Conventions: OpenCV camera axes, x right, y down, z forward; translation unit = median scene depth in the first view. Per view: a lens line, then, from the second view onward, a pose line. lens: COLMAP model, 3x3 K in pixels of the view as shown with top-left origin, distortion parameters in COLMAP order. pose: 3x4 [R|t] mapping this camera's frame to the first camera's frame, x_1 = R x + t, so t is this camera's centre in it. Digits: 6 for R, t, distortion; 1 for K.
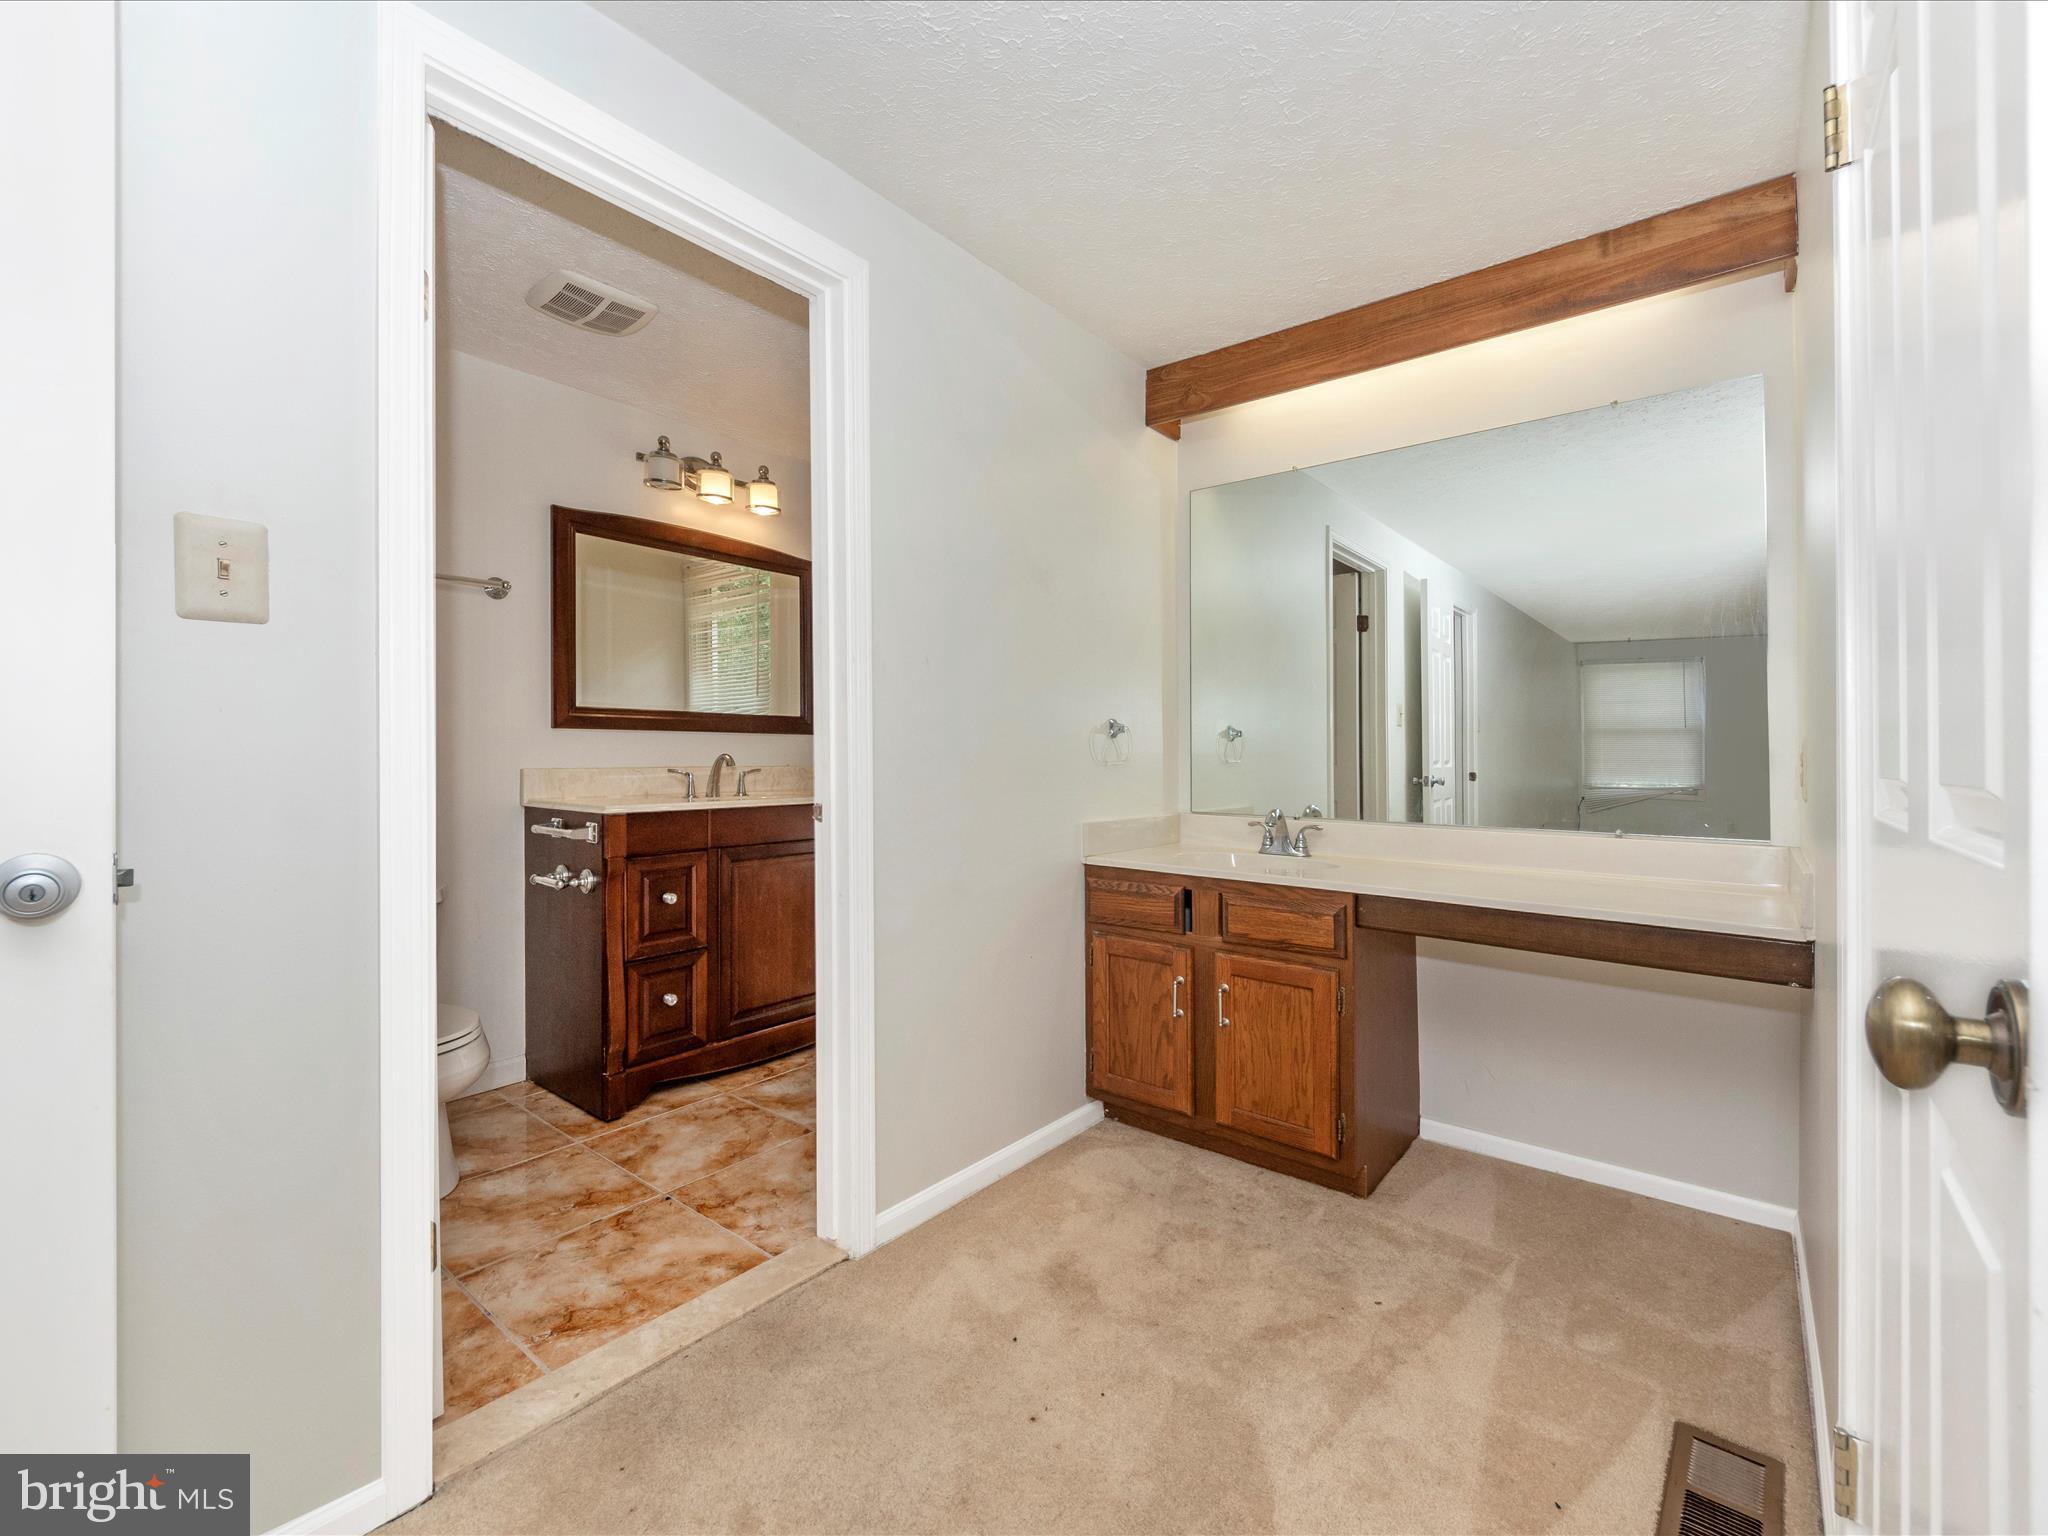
lens RADIAL K [[868.2, 0, 1021.9], [0, 868.2, 773.1], [0, 0, 1]] dist [-0.005097, -0.000710]
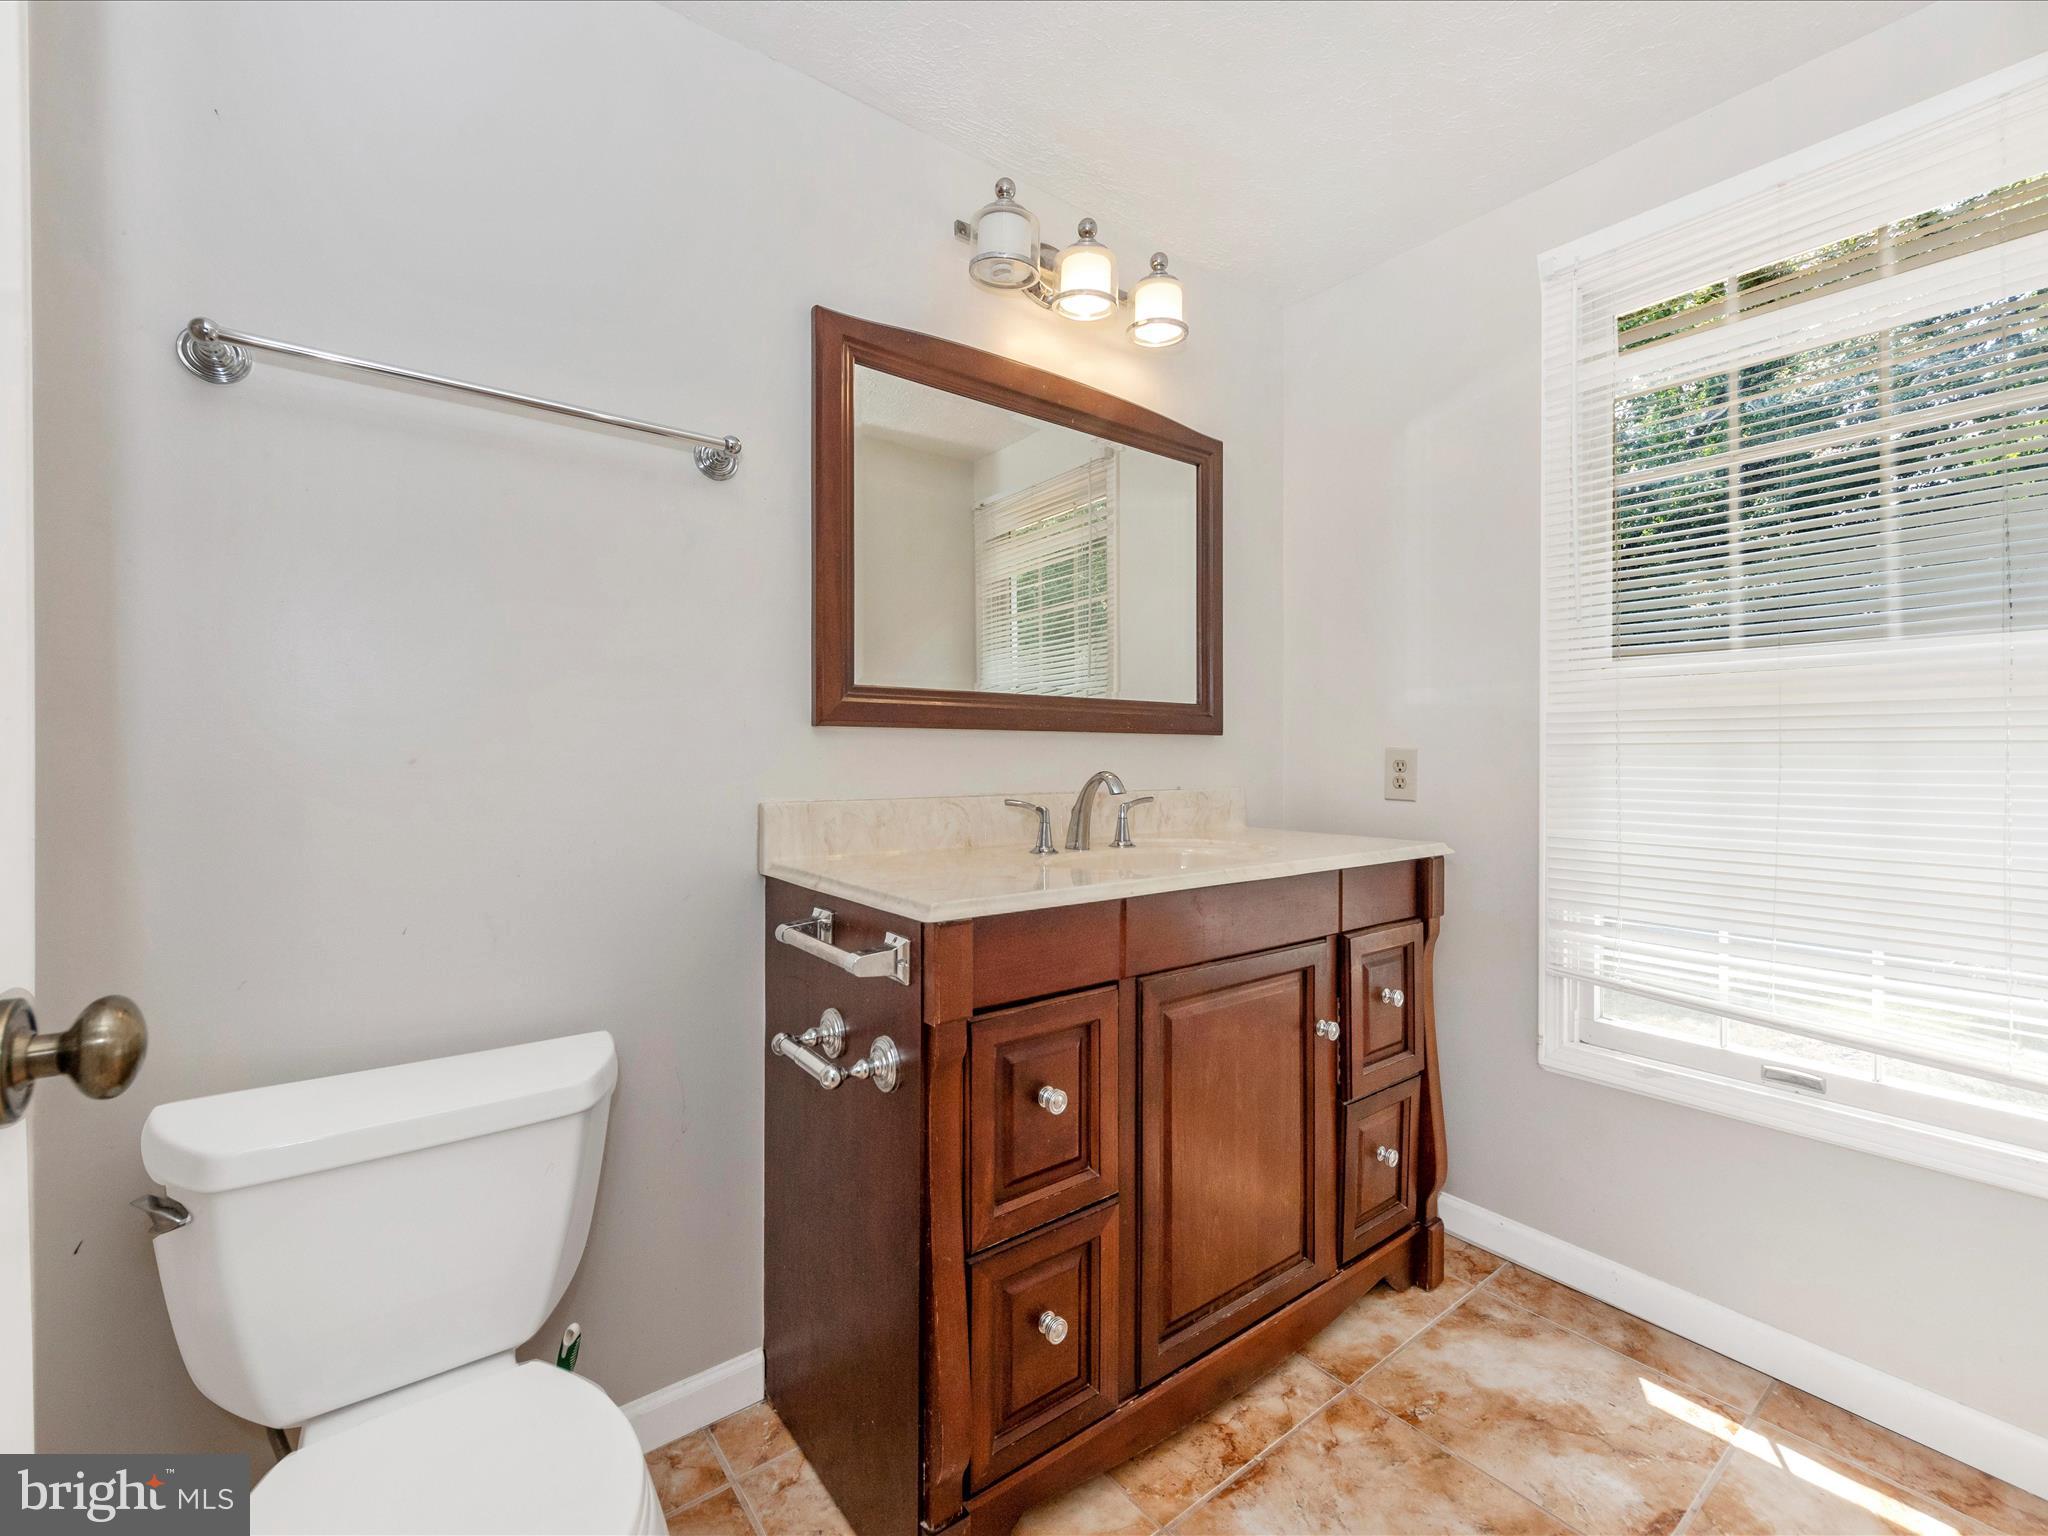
lens RADIAL K [[868.2, 0, 1022.9], [0, 868.2, 752.8], [0, 0, 1]] dist [-0.005097, -0.000710]
pose [[0.970464, -0.004956, -0.241193, -0.299272], [0.000254, 0.999809, -0.019524, -0.026644], [0.241244, 0.018886, 0.970281, 0.534205]]
